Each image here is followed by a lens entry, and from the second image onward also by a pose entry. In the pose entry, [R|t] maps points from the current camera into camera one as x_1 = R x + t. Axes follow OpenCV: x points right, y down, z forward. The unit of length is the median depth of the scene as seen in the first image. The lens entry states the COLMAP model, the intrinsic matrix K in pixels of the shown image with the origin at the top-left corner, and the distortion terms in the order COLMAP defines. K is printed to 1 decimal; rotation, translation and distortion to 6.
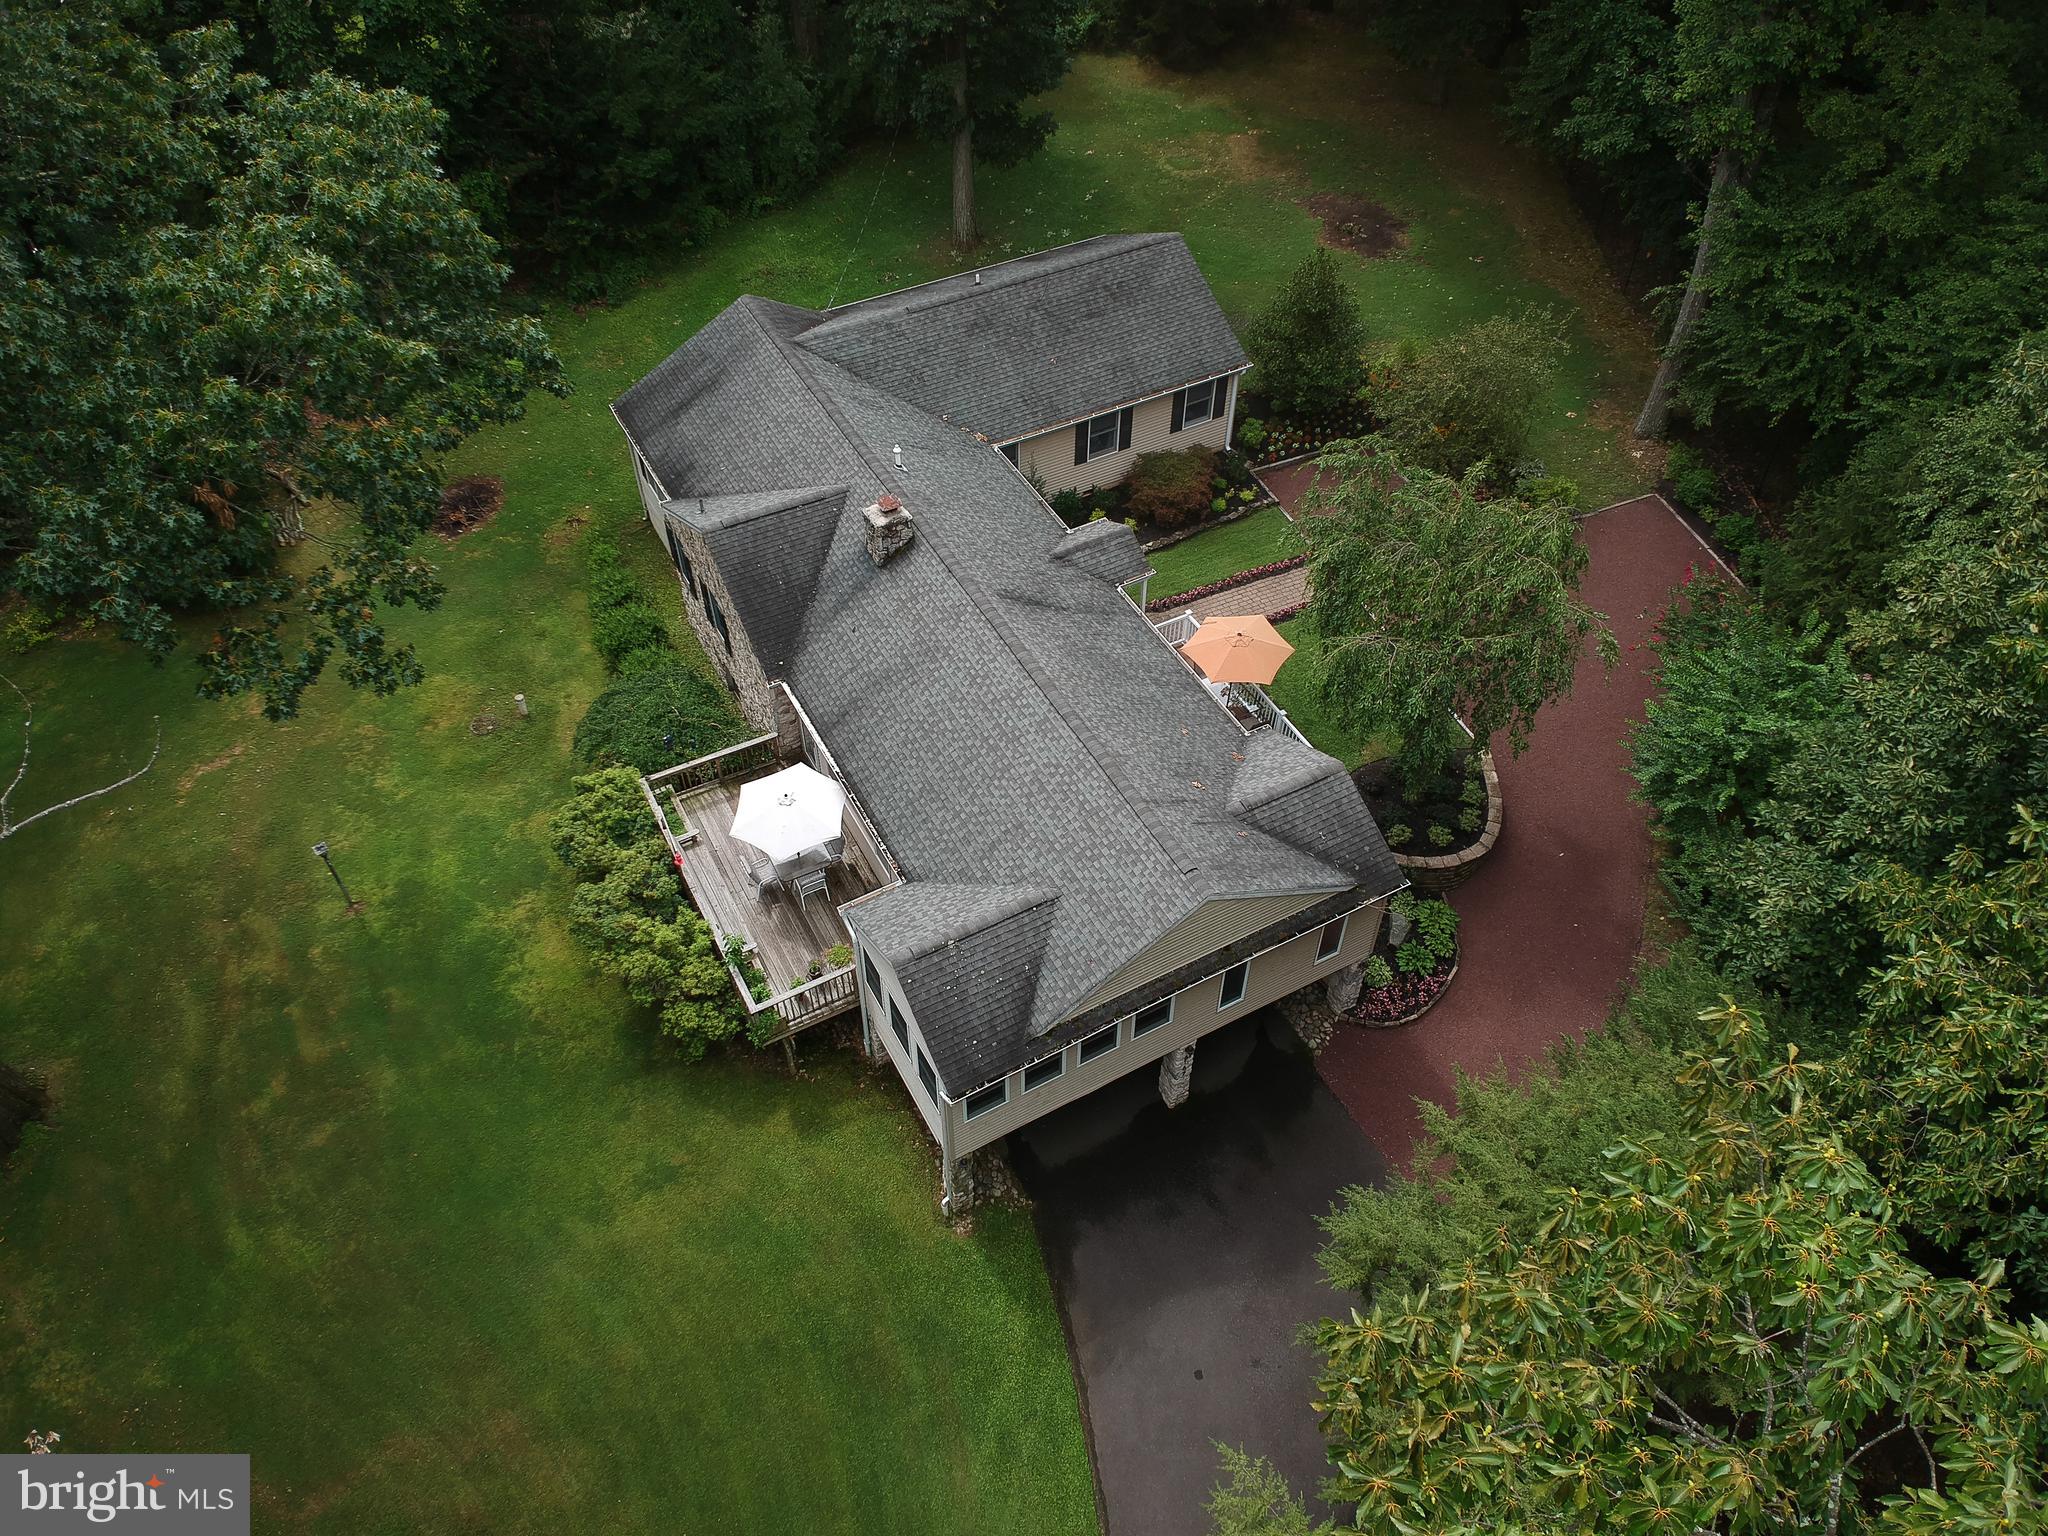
lens RADIAL K [[1515.0, 0, 1036.7], [0, 1515.0, 736.5], [0, 0, 1]] dist [0.105273, -0.167004]
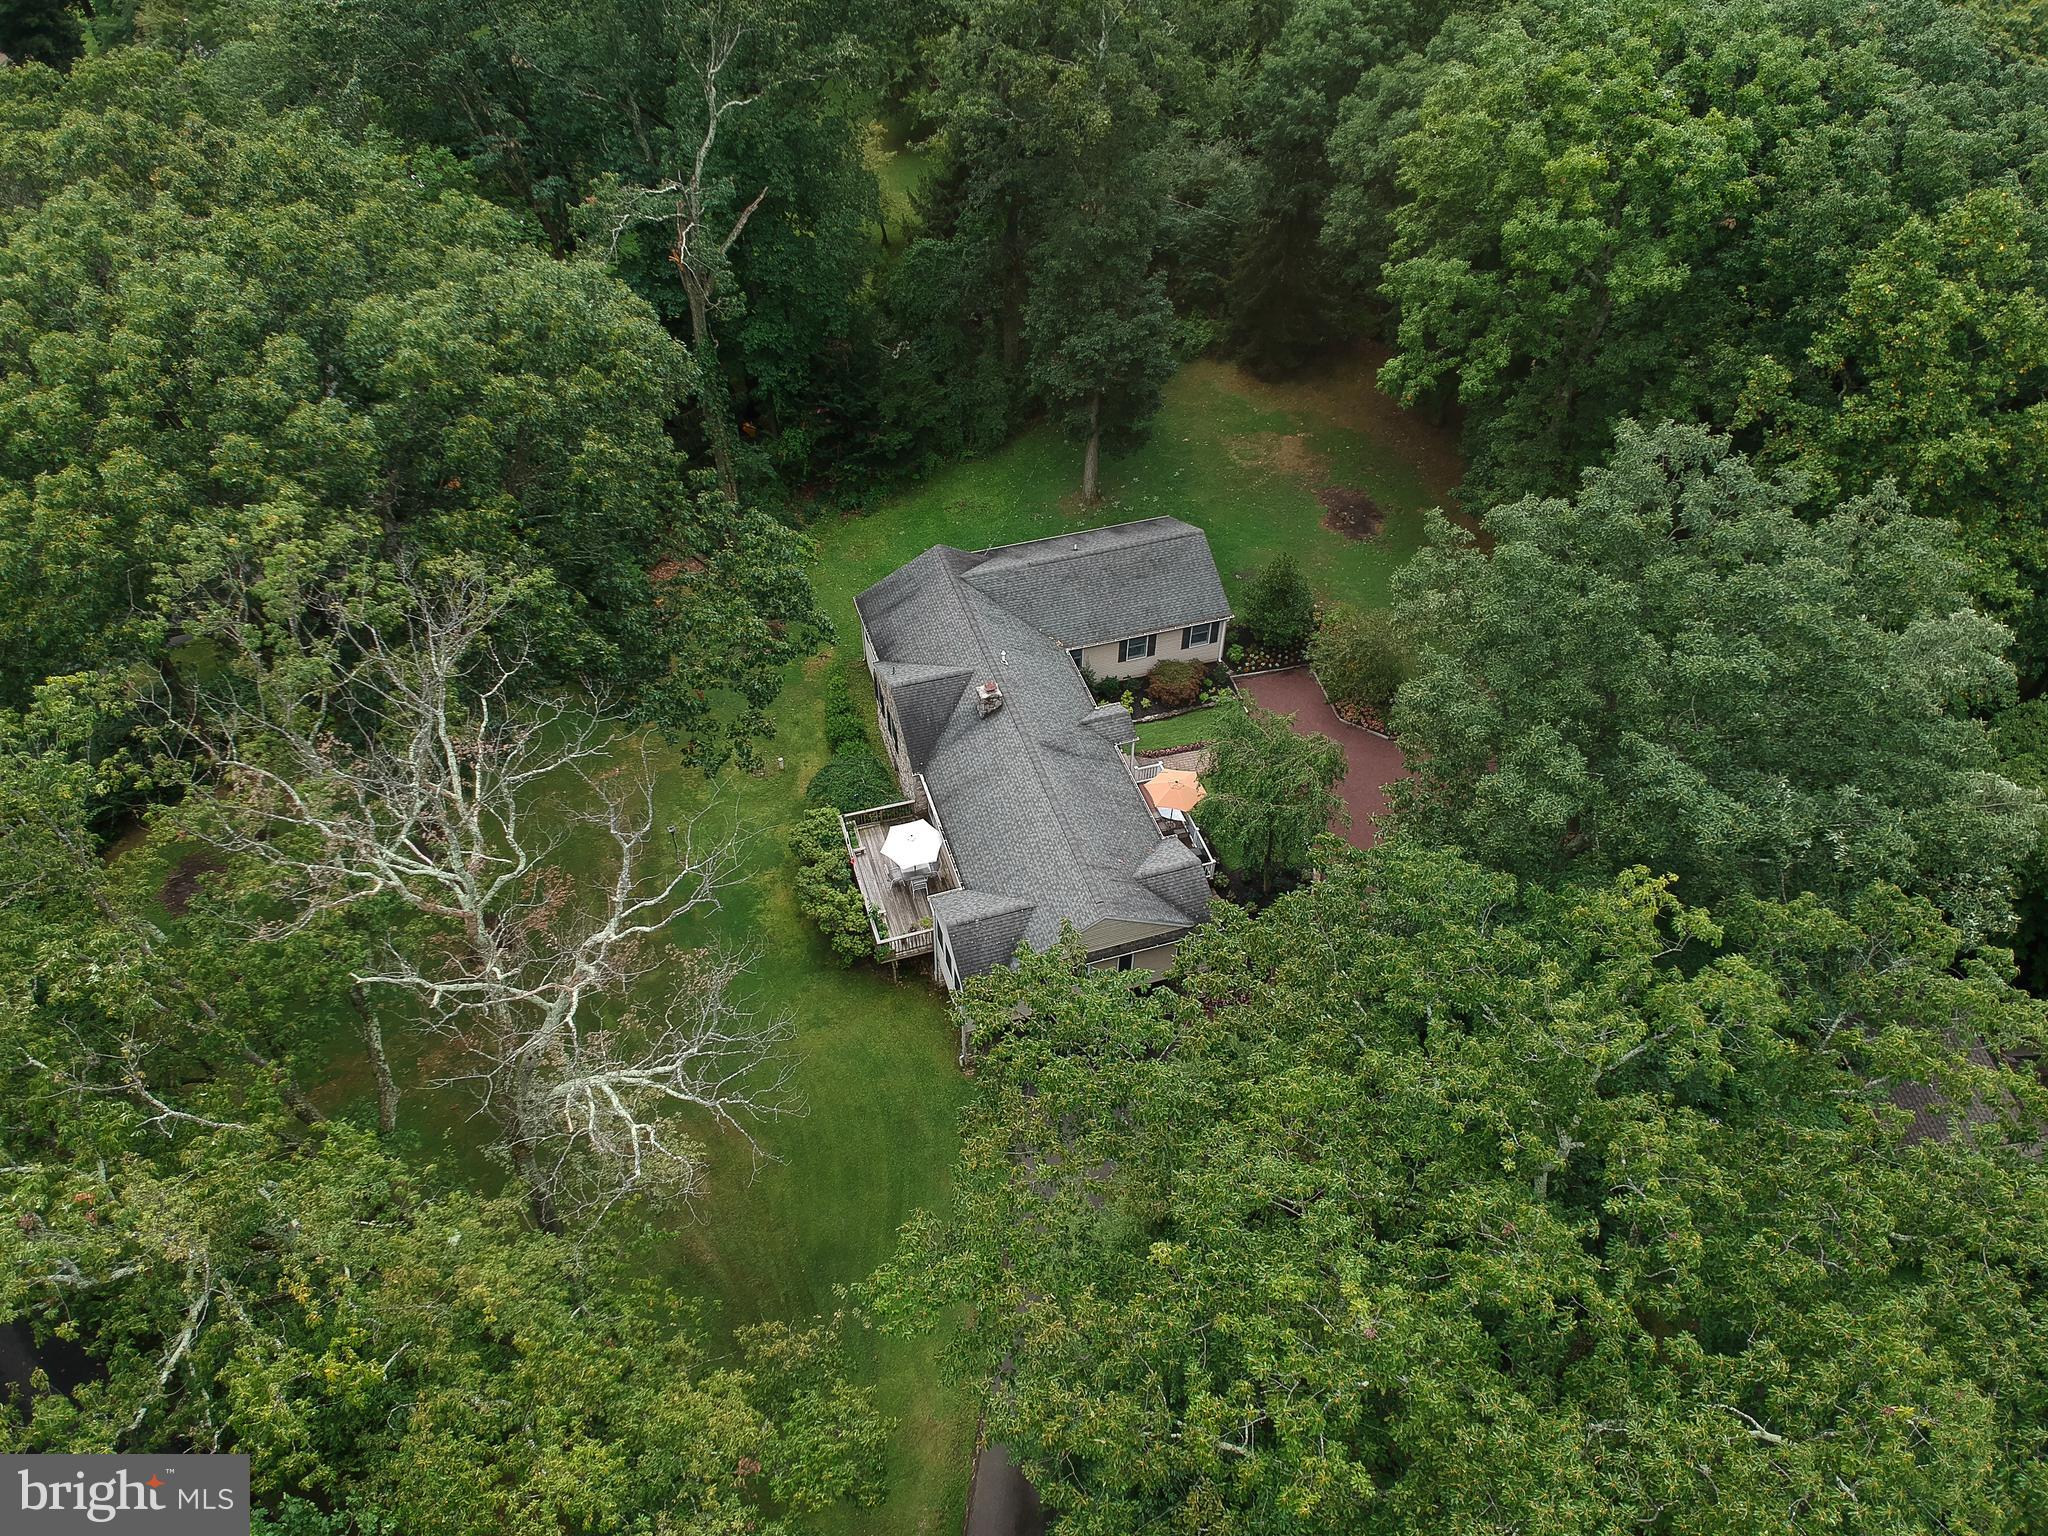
lens RADIAL K [[1505.0, 0, 1023.9], [0, 1505.0, 738.0], [0, 0, 1]] dist [0.096664, -0.174566]
pose [[0.981944, 0.134435, -0.133091, 0.198907], [-0.139487, 0.989789, -0.029347, -0.044658], [0.127787, 0.047382, 0.990669, -0.821855]]
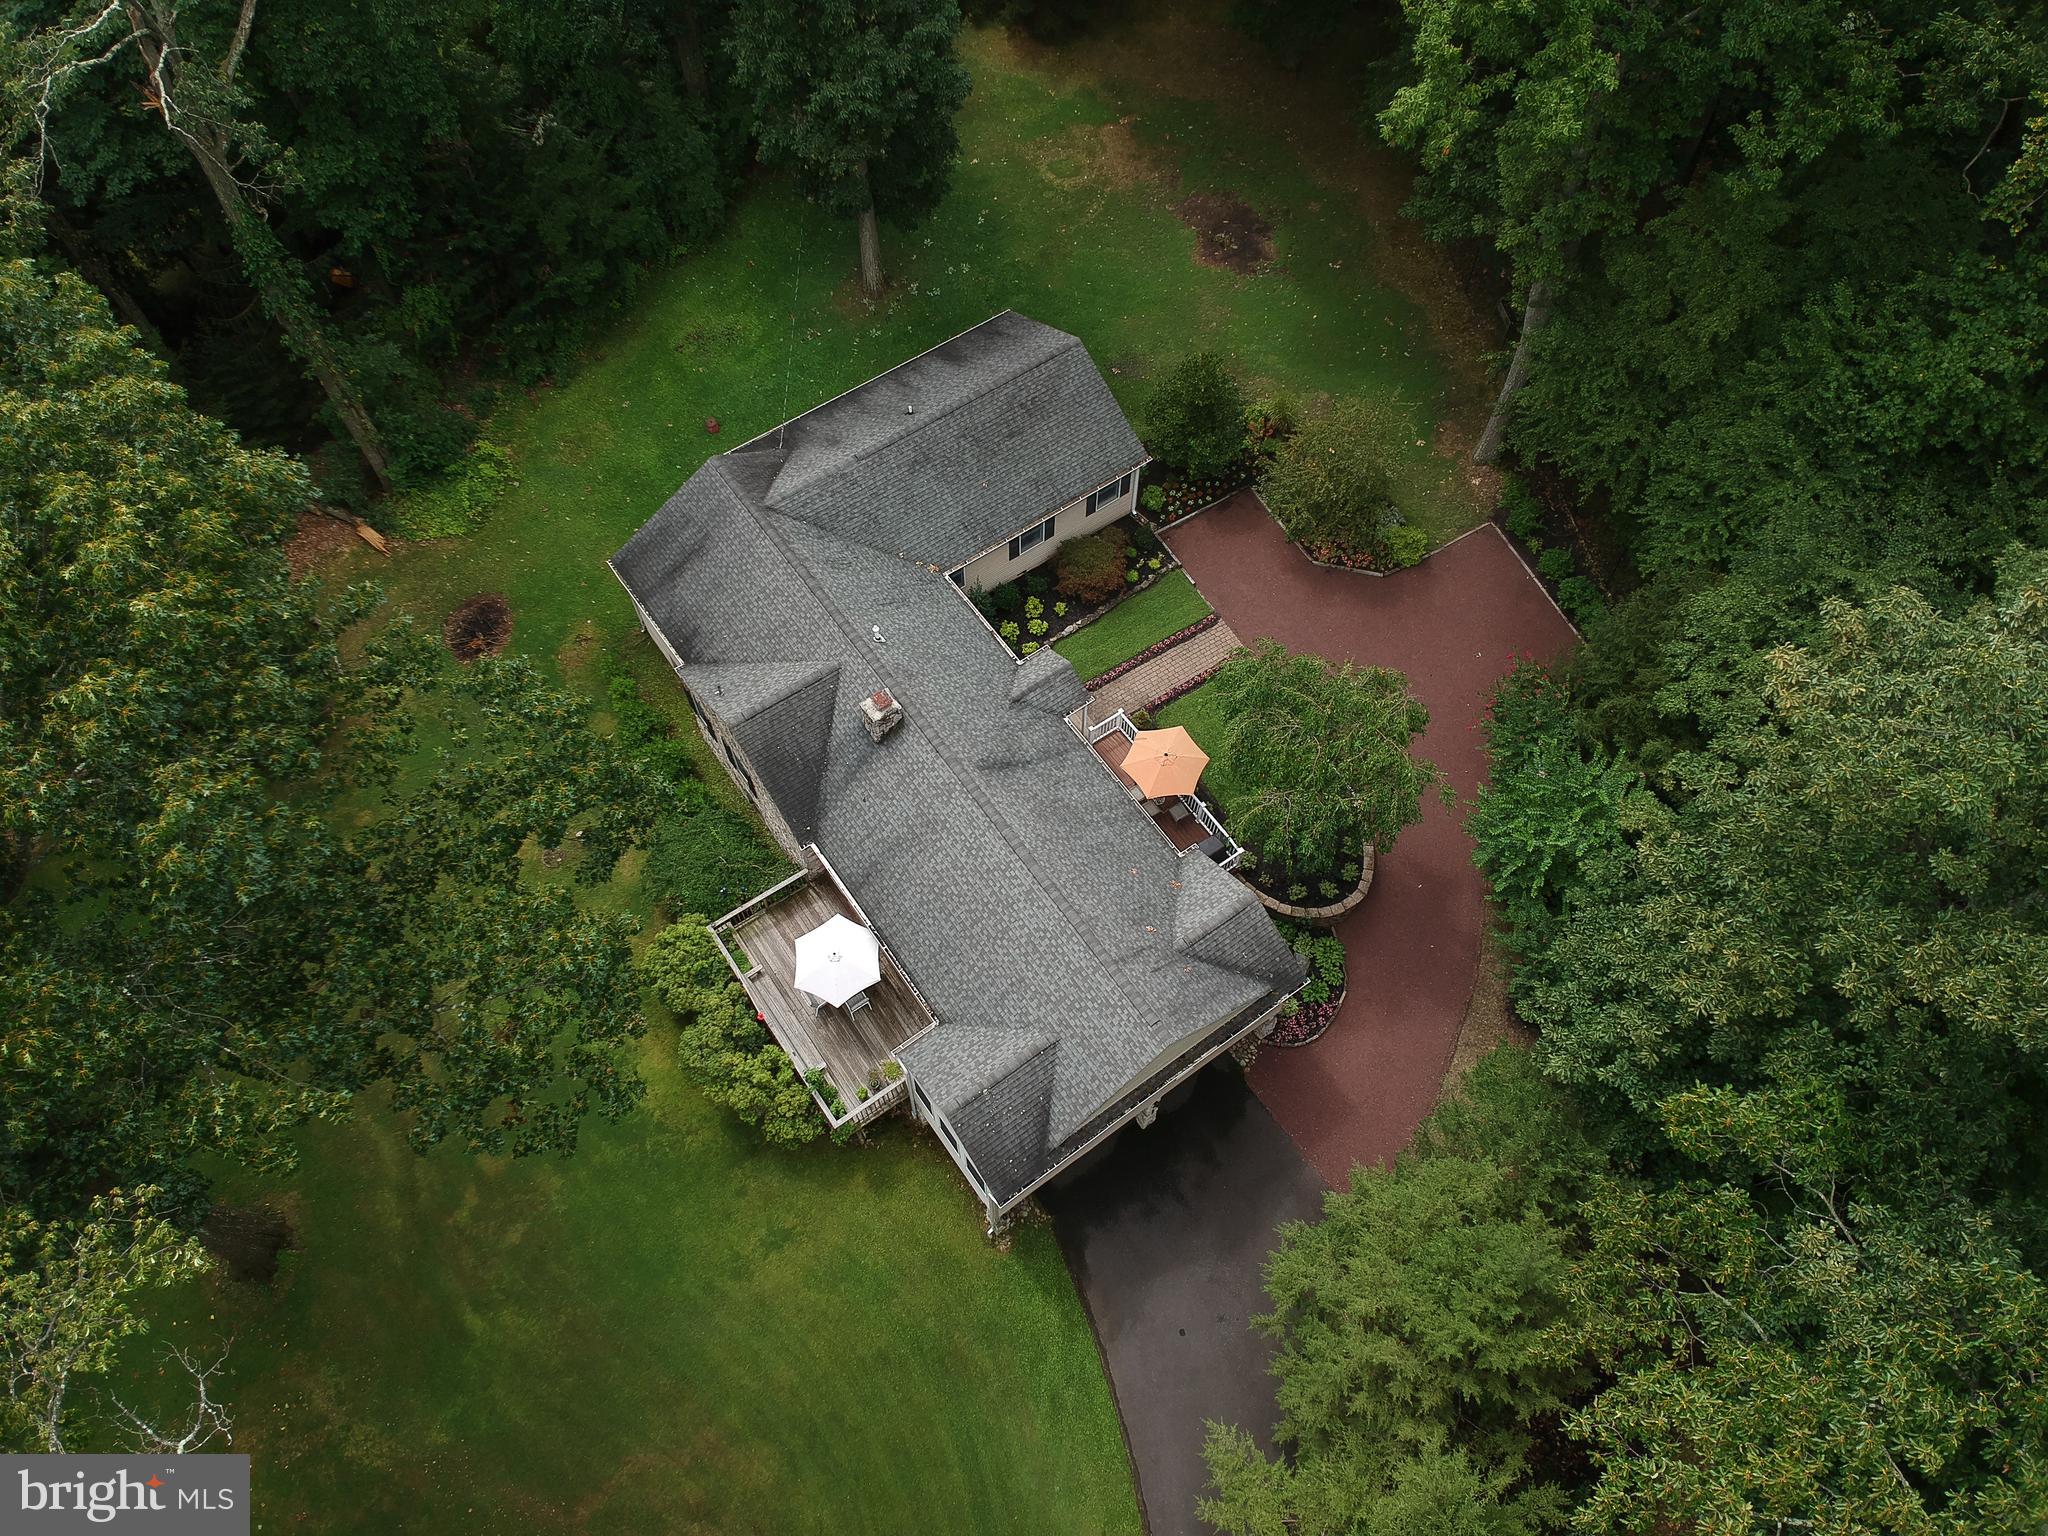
lens RADIAL K [[1515.0, 0, 1036.7], [0, 1515.0, 736.5], [0, 0, 1]] dist [0.105273, -0.167004]
pose [[0.992680, -0.104879, 0.059893, -0.049942], [0.088366, 0.968746, 0.231781, -0.409699], [-0.082330, -0.224792, 0.970922, -0.223221]]
